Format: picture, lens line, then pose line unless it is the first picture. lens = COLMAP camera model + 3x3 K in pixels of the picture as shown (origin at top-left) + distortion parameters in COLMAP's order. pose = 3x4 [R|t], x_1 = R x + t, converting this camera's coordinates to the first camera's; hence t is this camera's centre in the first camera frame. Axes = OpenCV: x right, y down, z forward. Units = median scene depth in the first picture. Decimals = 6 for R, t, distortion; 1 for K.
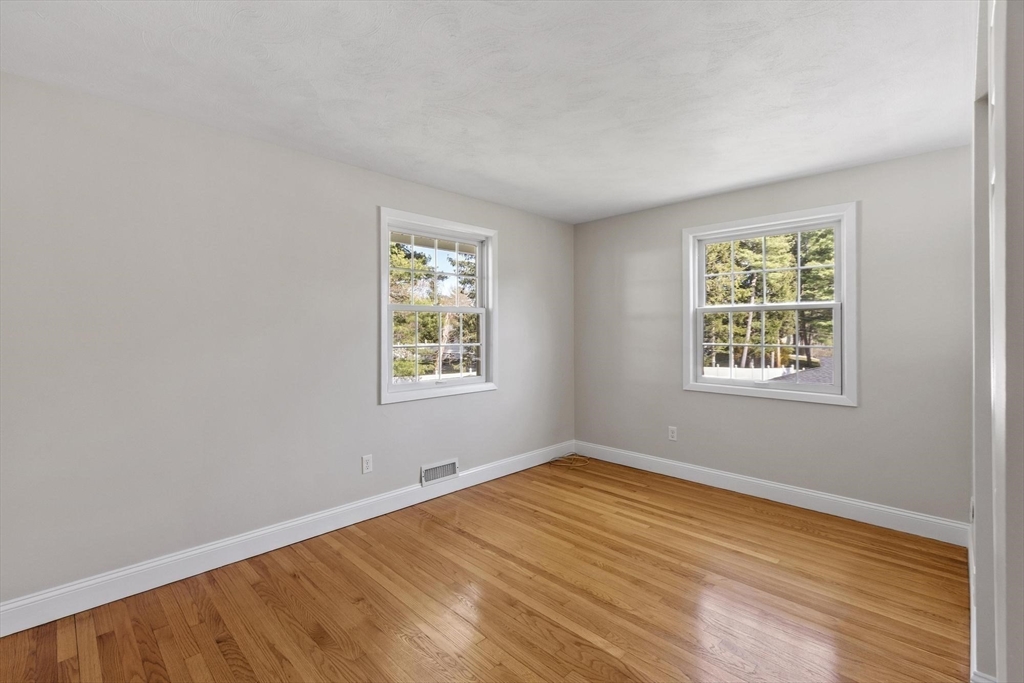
lens RADIAL K [[450.0, 0, 502.6], [0, 450.0, 338.1], [0, 0, 1]] dist [0.005126, -0.000387]
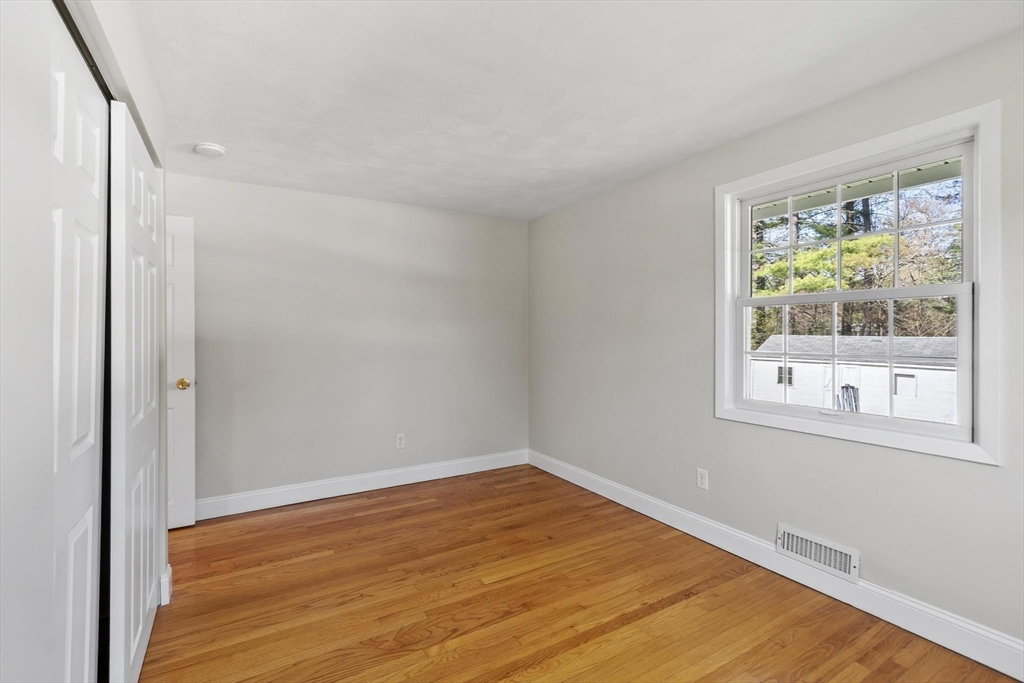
lens RADIAL K [[450.0, 0, 503.6], [0, 450.0, 335.5], [0, 0, 1]] dist [0.005126, -0.000387]
pose [[-0.249258, 0.003492, -0.968431, 0.833068], [-0.010744, 0.999922, 0.006371, -0.030276], [0.968378, 0.011993, -0.249201, 0.963723]]
